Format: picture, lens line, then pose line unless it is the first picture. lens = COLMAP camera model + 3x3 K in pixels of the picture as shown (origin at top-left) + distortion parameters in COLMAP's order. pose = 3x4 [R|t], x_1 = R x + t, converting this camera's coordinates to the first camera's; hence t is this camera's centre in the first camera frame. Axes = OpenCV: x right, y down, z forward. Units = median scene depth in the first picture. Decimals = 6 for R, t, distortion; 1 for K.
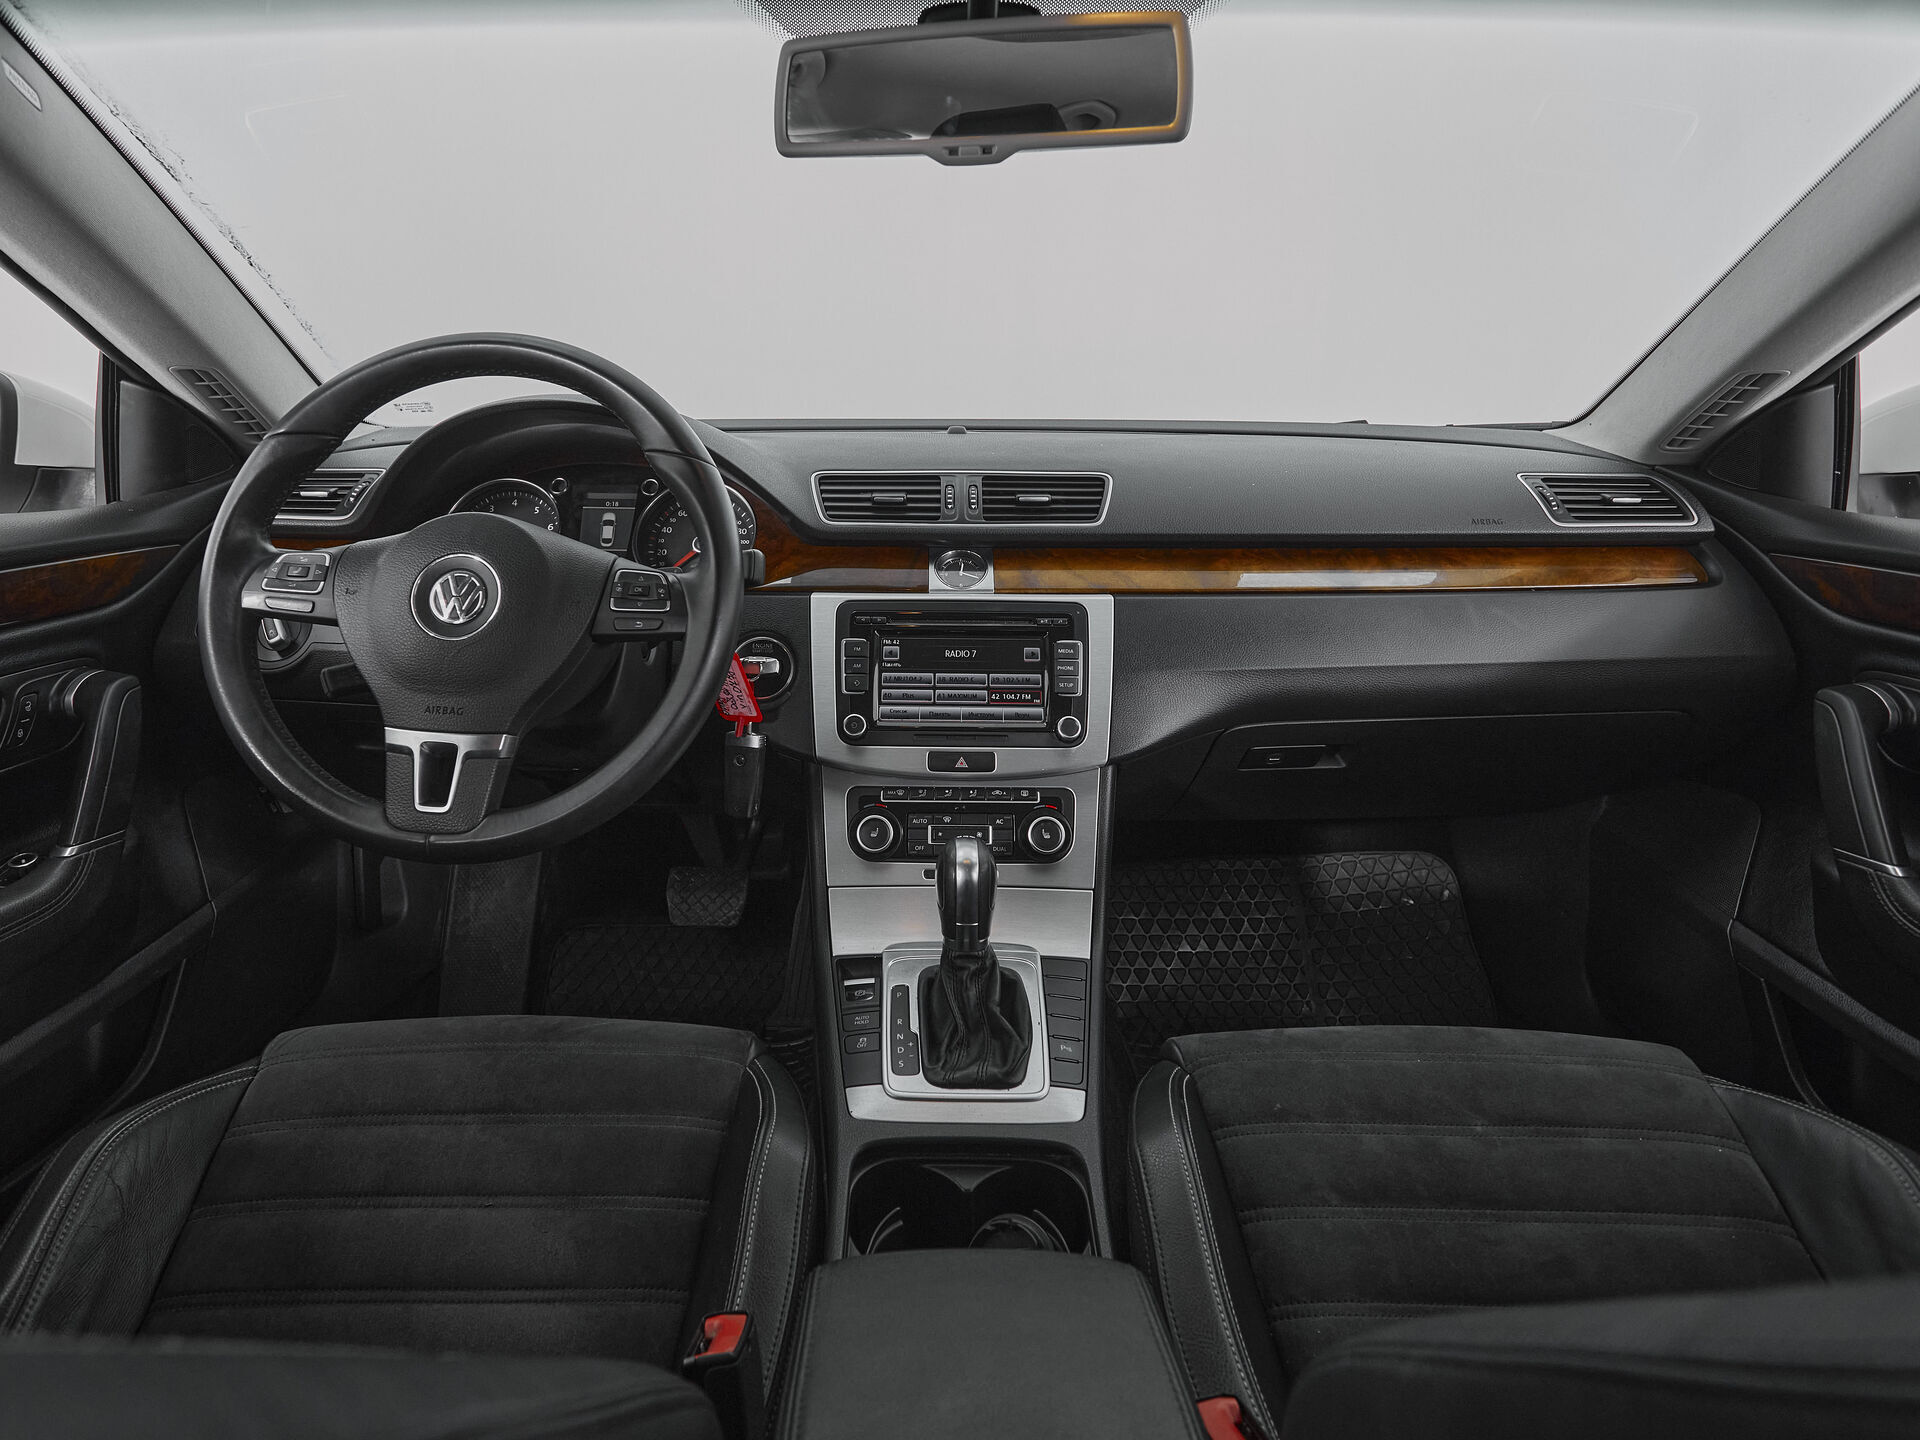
lens RADIAL K [[1037.0, 0, 895.7], [0, 1037.0, 670.0], [0, 0, 1]] dist [-0.001822, 0.000783]
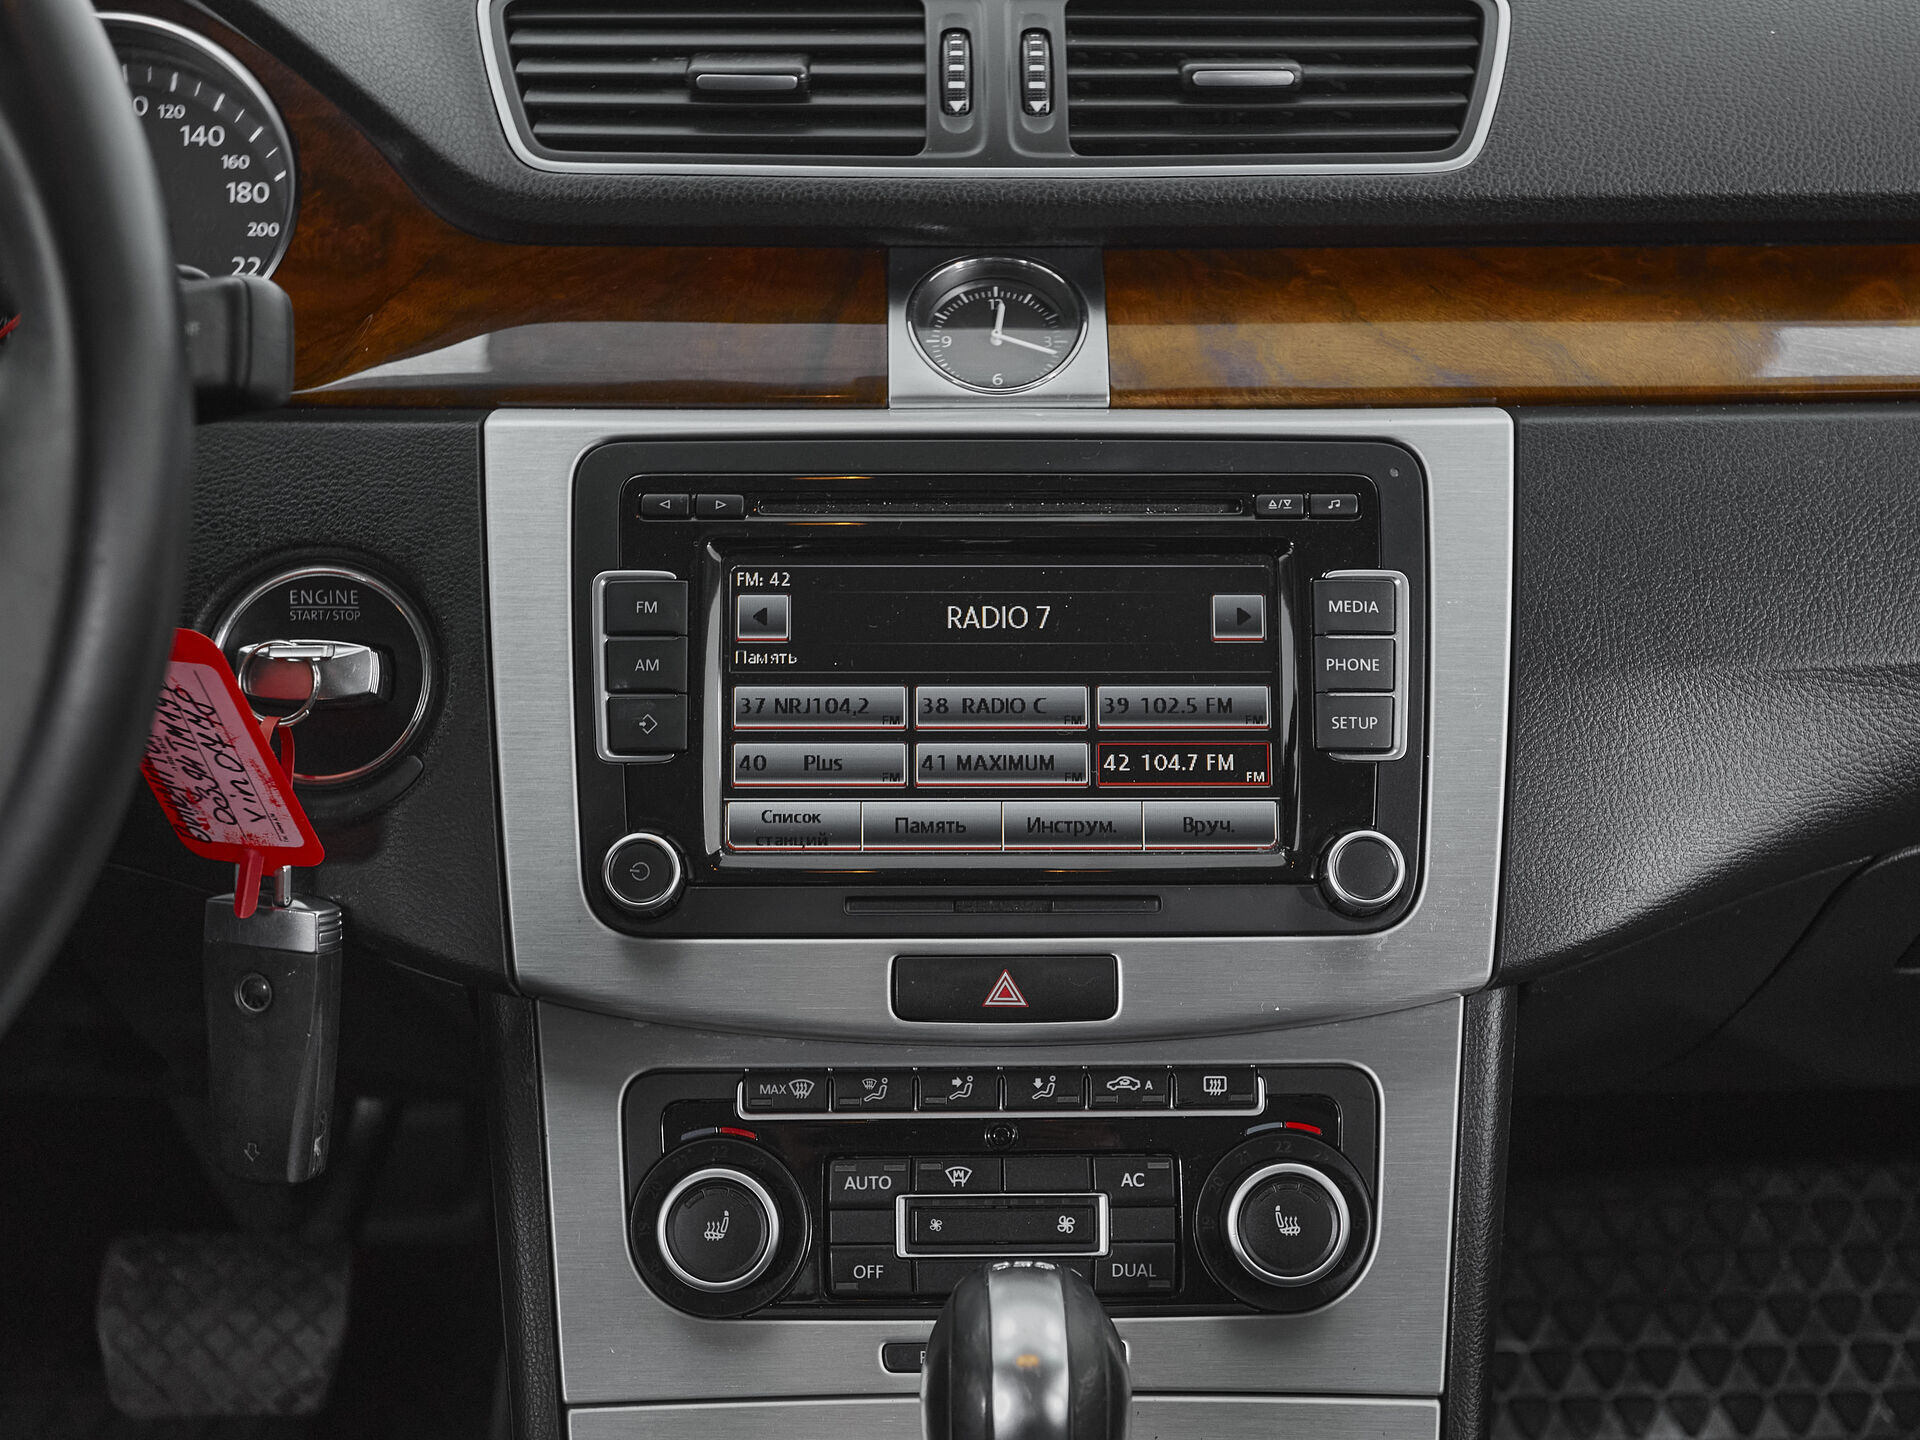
lens RADIAL K [[2671.0, 0, 936.0], [0, 2671.0, 825.7], [0, 0, 1]] dist [0.026242, 0.000000]
pose [[0.998976, -0.015910, 0.042359, 0.011702], [0.010883, 0.993147, 0.116361, -0.046264], [-0.043920, -0.115781, 0.992303, 0.241080]]
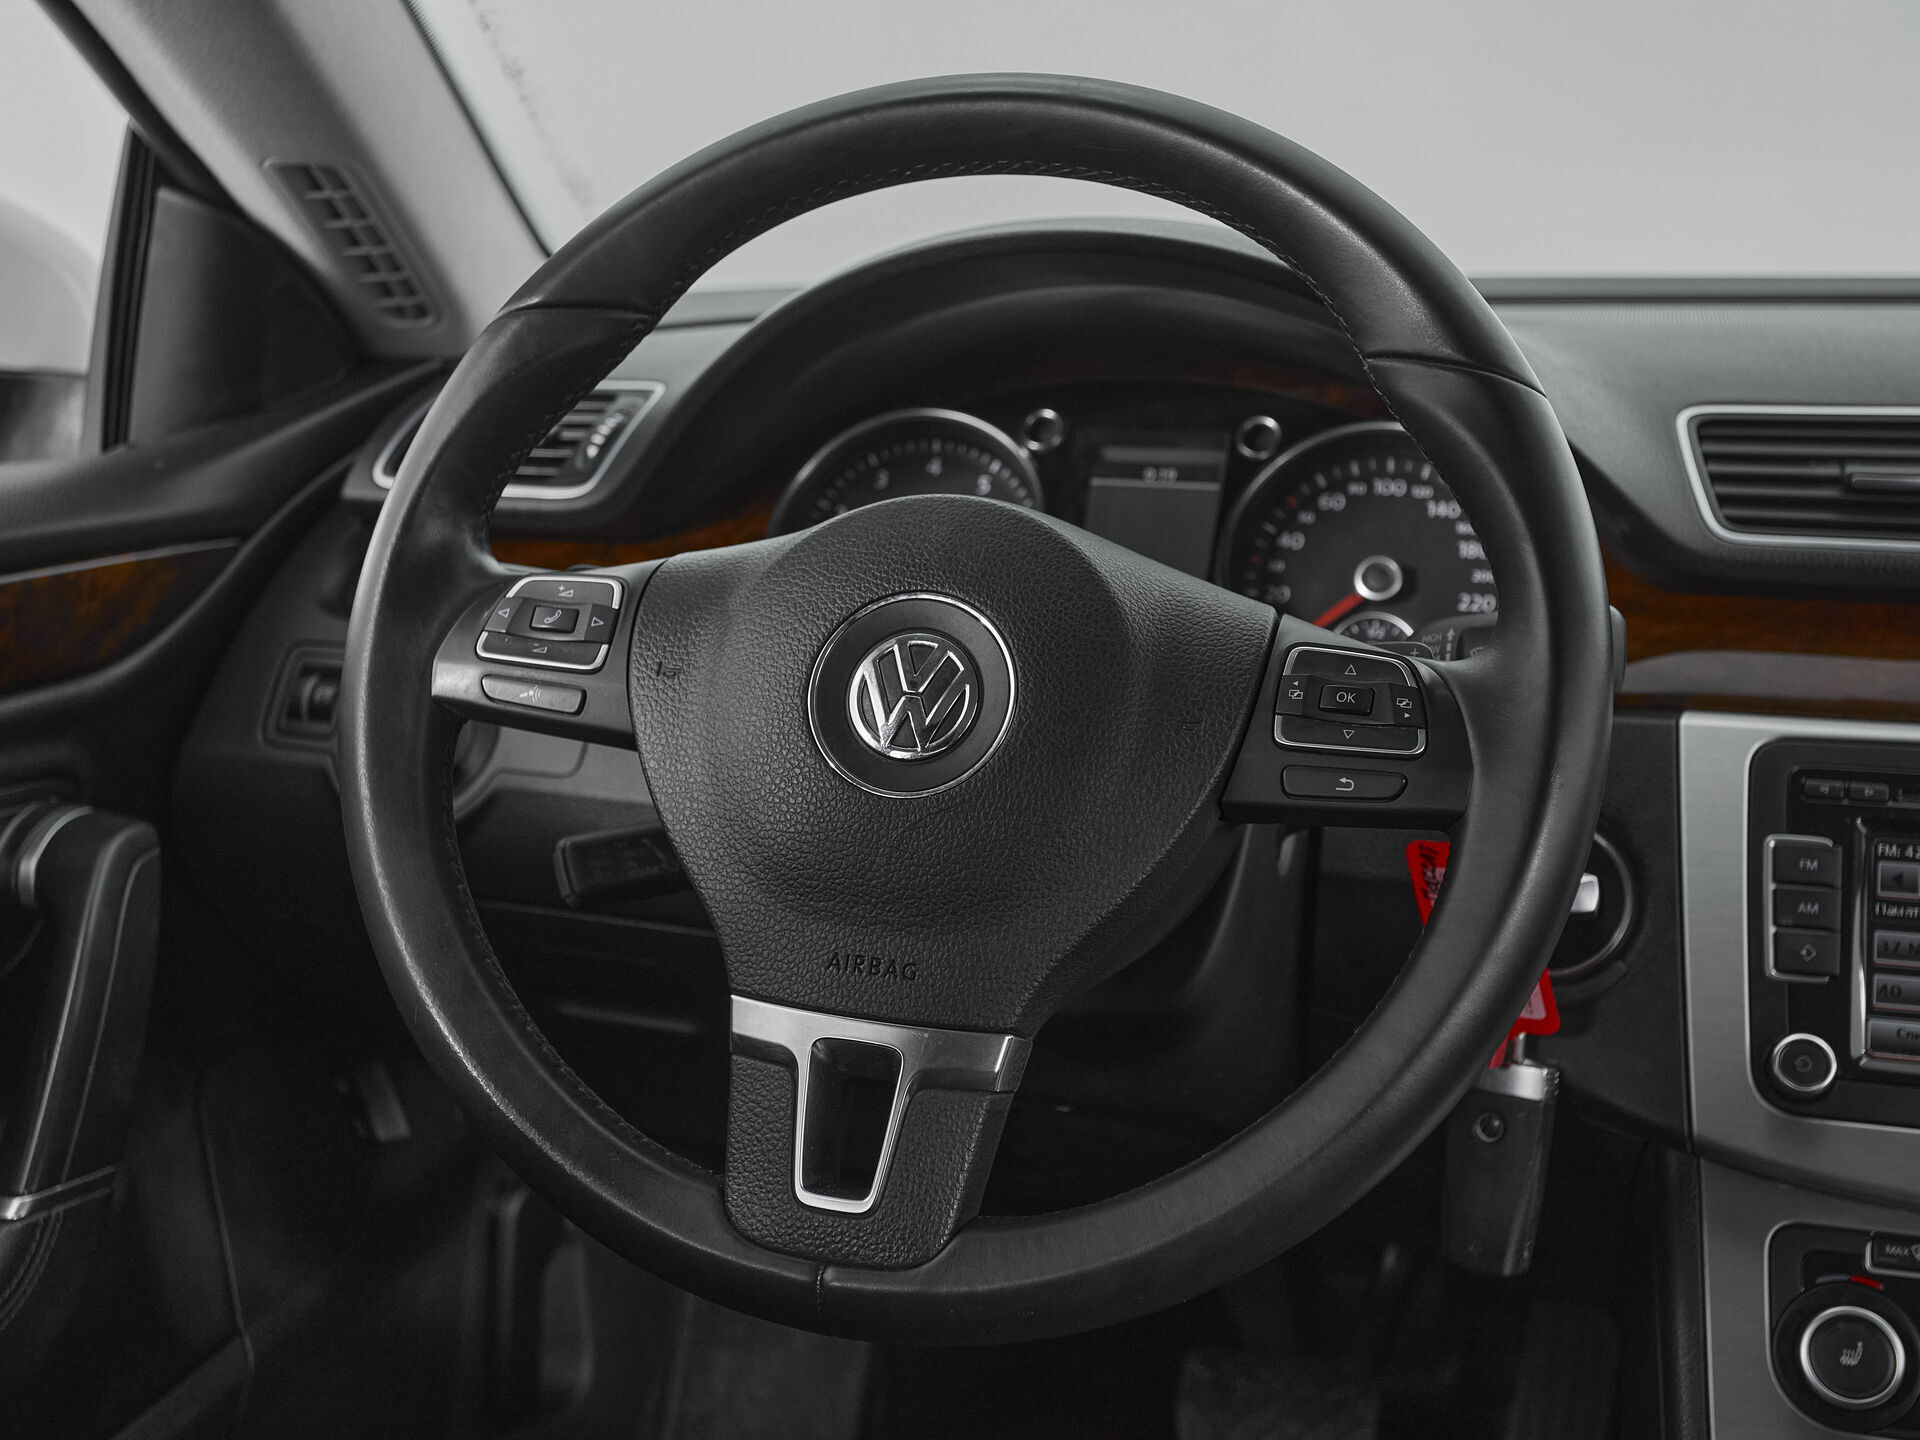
lens RADIAL K [[2370.7, 0, 910.3], [0, 2370.7, 700.3], [0, 0, 1]] dist [0.026213, 0.000000]
pose [[0.969199, 0.047033, -0.241745, -0.151802], [-0.061283, 0.996777, -0.051765, -0.014823], [0.238531, 0.064986, 0.968958, 0.056503]]
